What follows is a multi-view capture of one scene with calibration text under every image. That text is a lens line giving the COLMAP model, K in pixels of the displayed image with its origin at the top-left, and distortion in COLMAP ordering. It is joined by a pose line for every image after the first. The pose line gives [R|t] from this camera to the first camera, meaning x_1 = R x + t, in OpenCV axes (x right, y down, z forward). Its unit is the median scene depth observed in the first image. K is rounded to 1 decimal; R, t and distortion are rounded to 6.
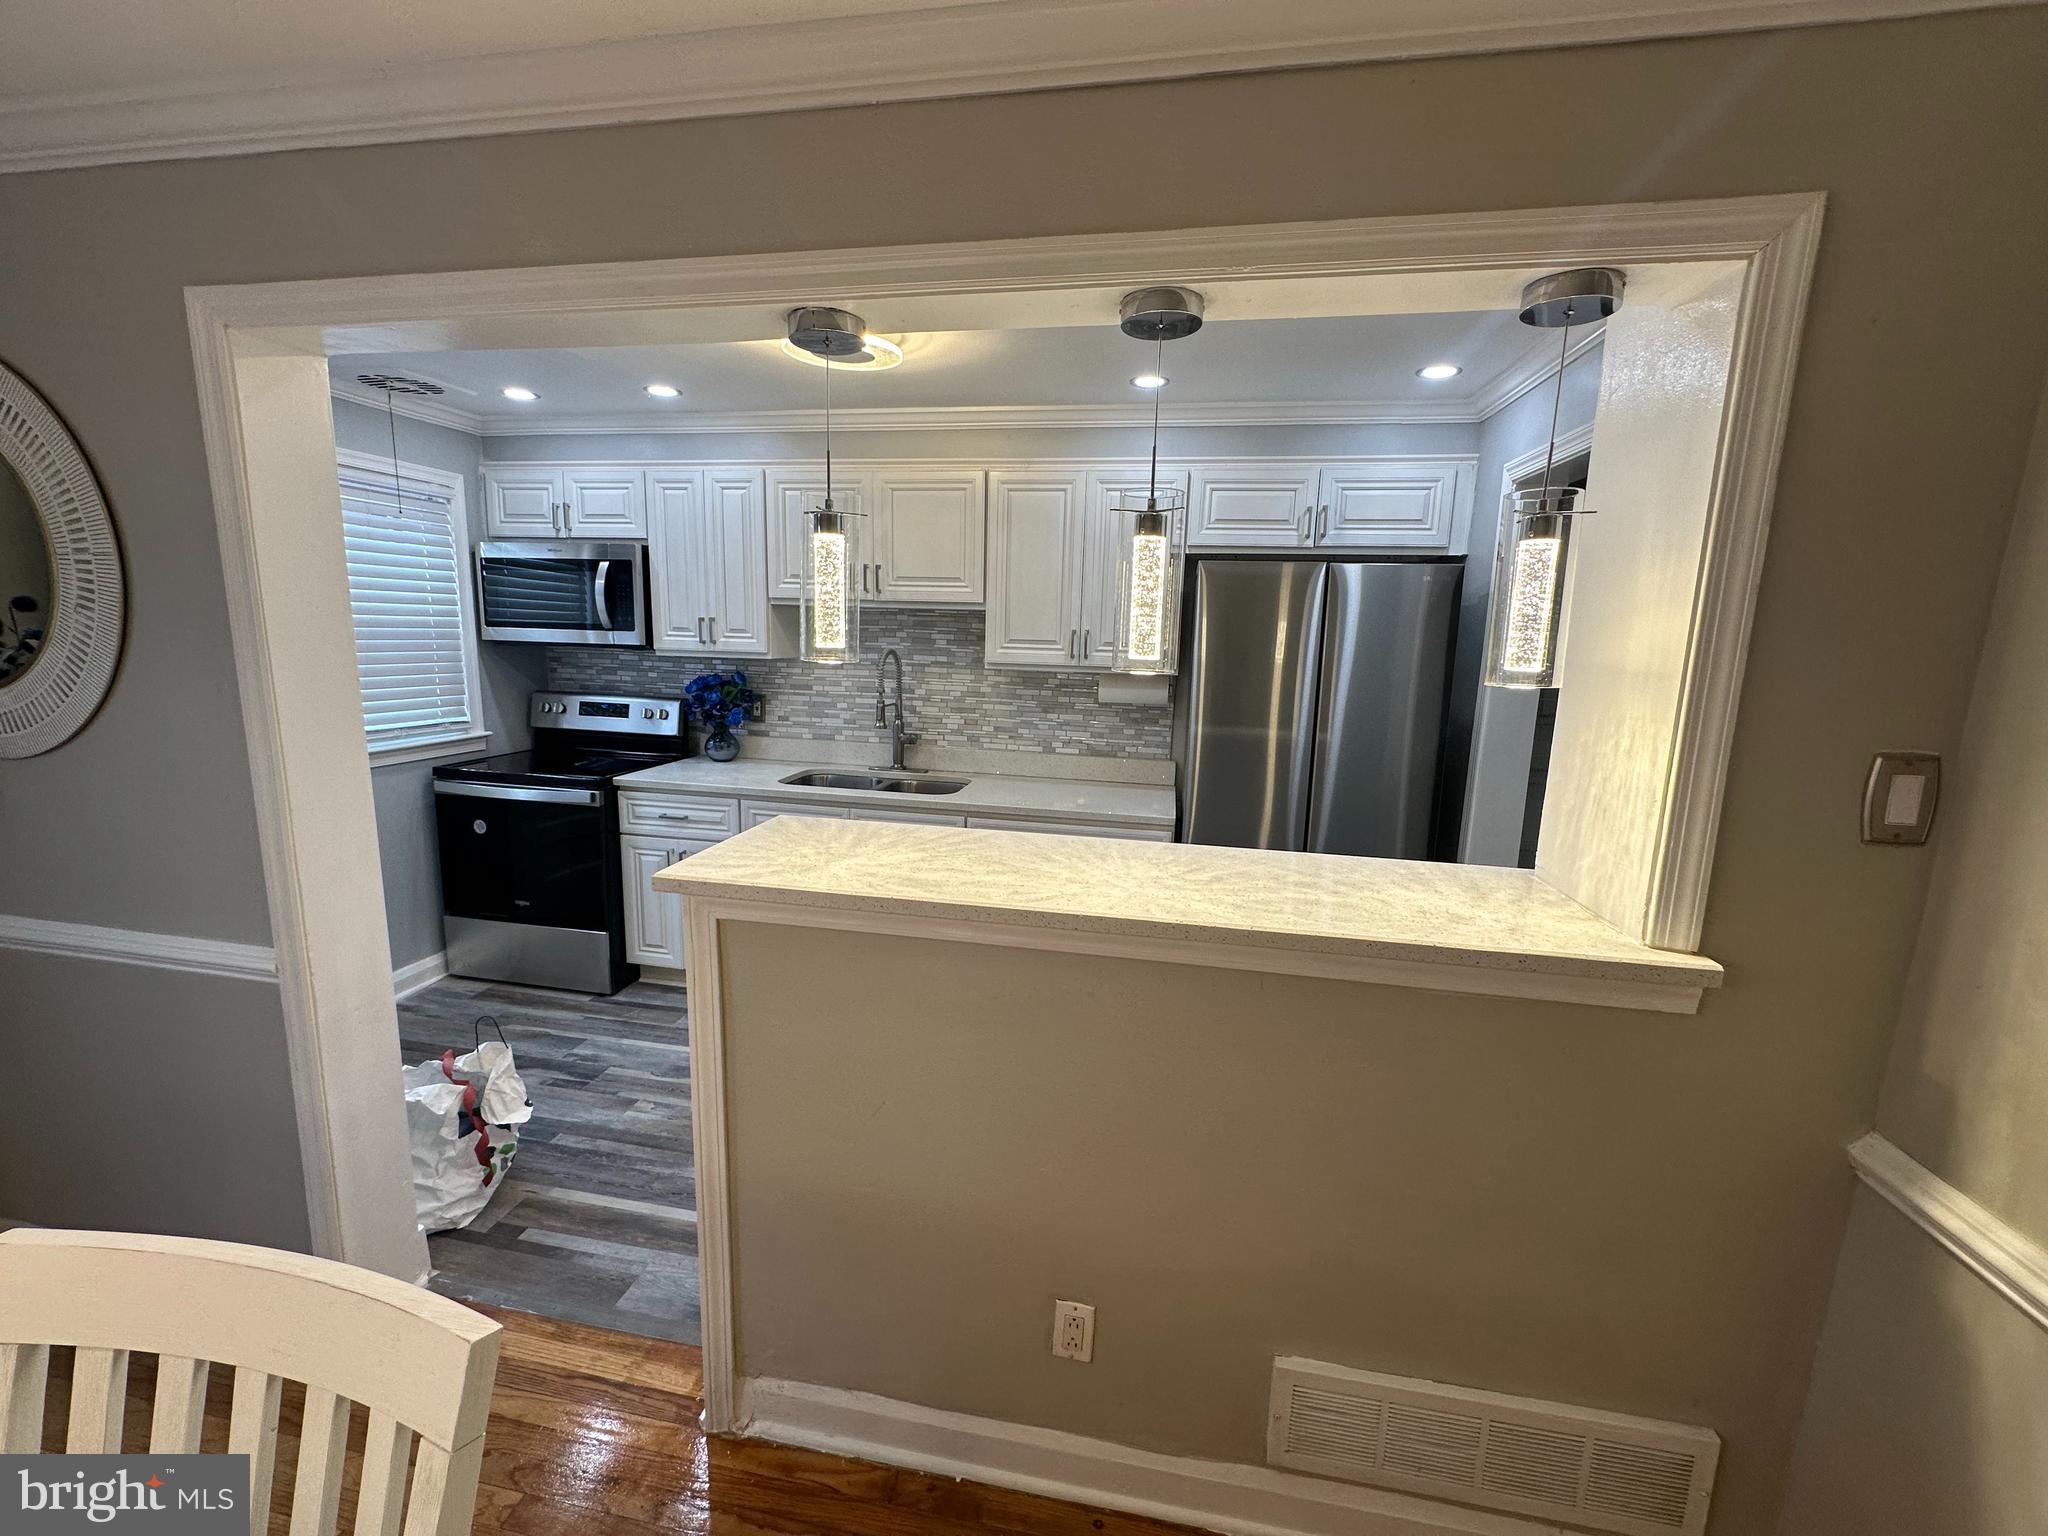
lens RADIAL K [[818.9, 0, 1024.4], [0, 818.9, 768.1], [0, 0, 1]] dist [-0.004080, 0.001072]
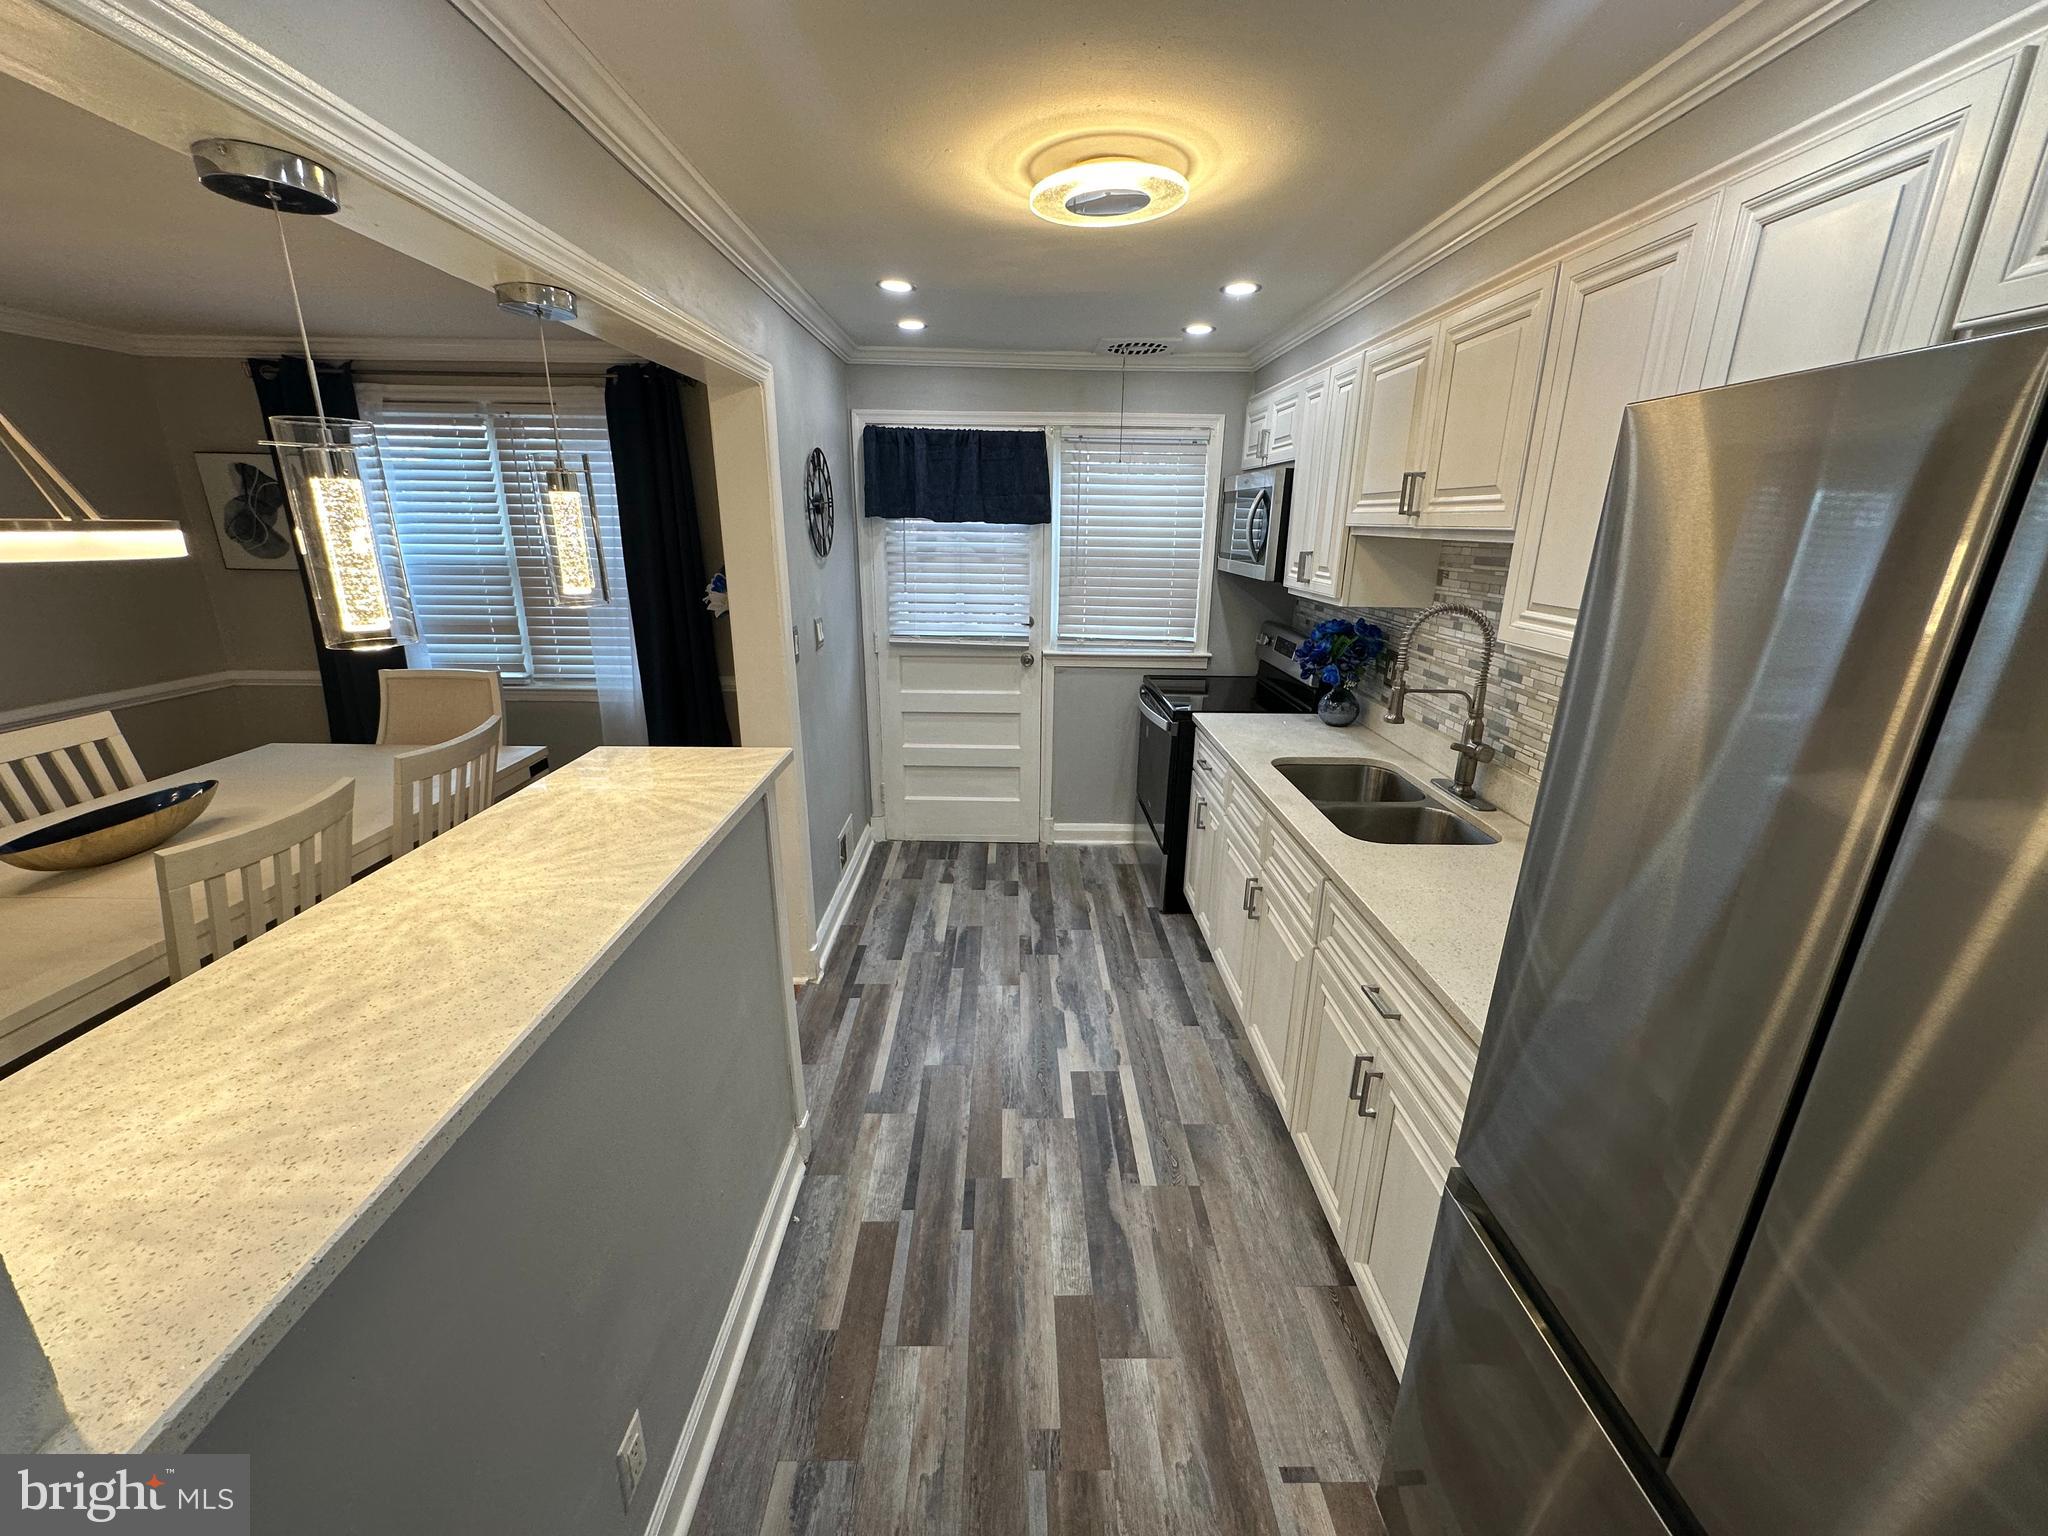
lens RADIAL K [[818.9, 0, 1025.6], [0, 818.9, 769.9], [0, 0, 1]] dist [-0.004080, 0.001072]
pose [[0.193028, 0.263660, -0.945105, 0.419659], [-0.172913, 0.957286, 0.231742, -0.116450], [0.965837, 0.118689, 0.230374, 0.563944]]
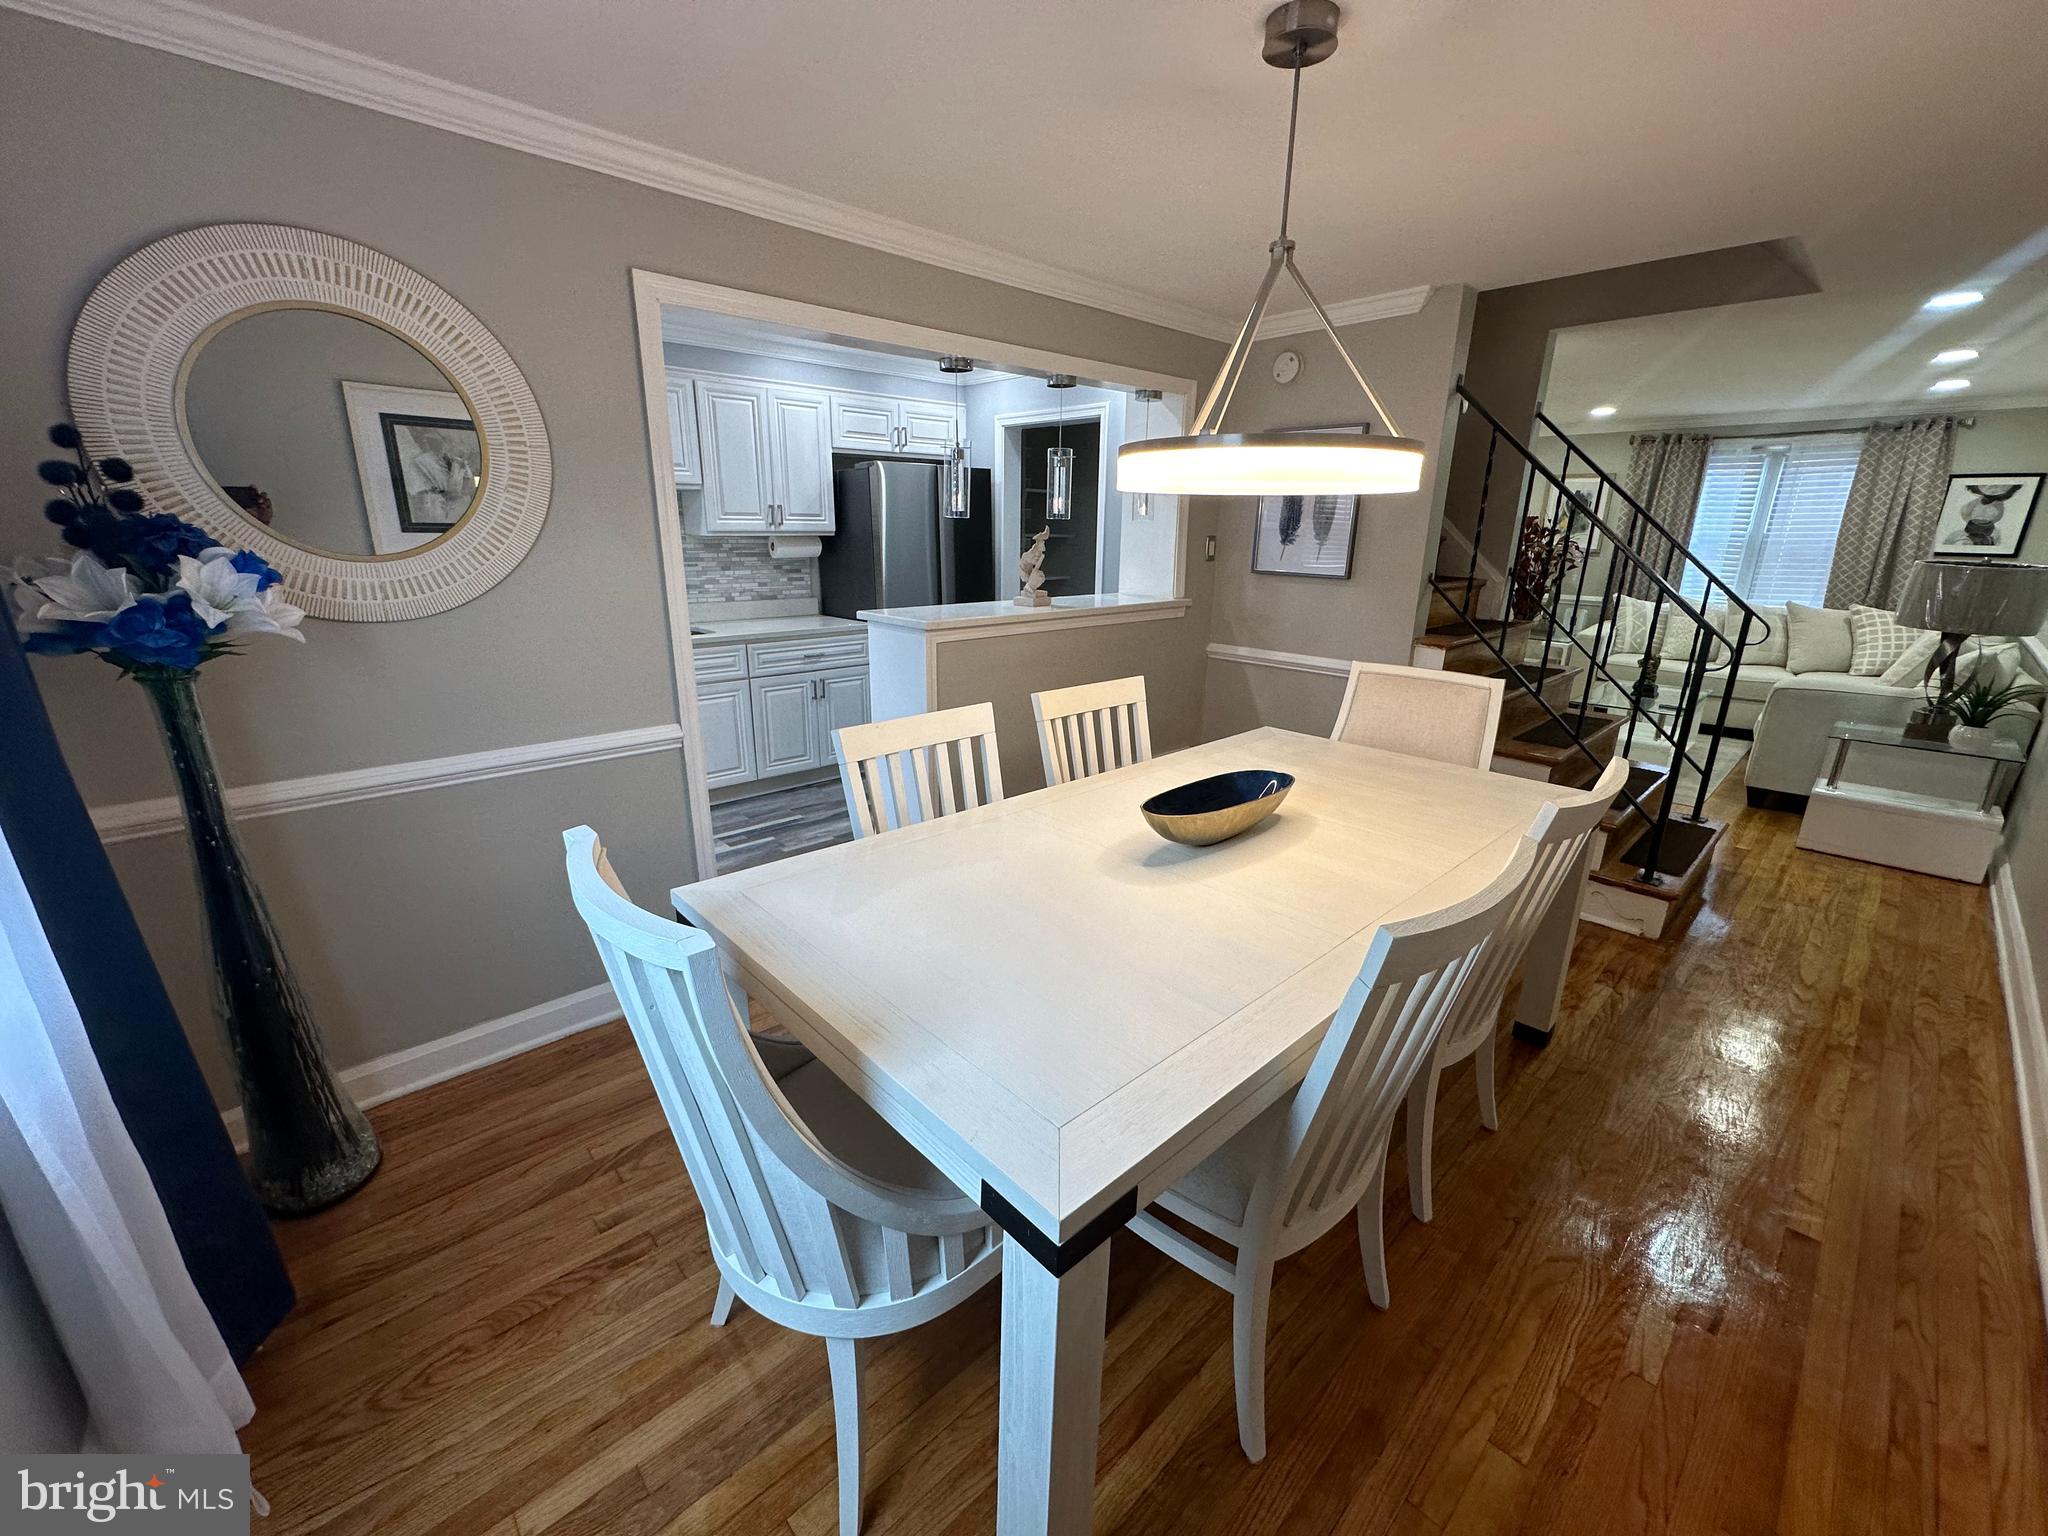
lens RADIAL K [[818.9, 0, 1024.0], [0, 818.9, 768.7], [0, 0, 1]] dist [-0.004080, 0.001072]
pose [[0.598483, -0.250519, 0.760959, -0.820167], [0.140004, 0.967939, 0.208549, 0.036817], [-0.788807, -0.018276, 0.614369, -0.210191]]
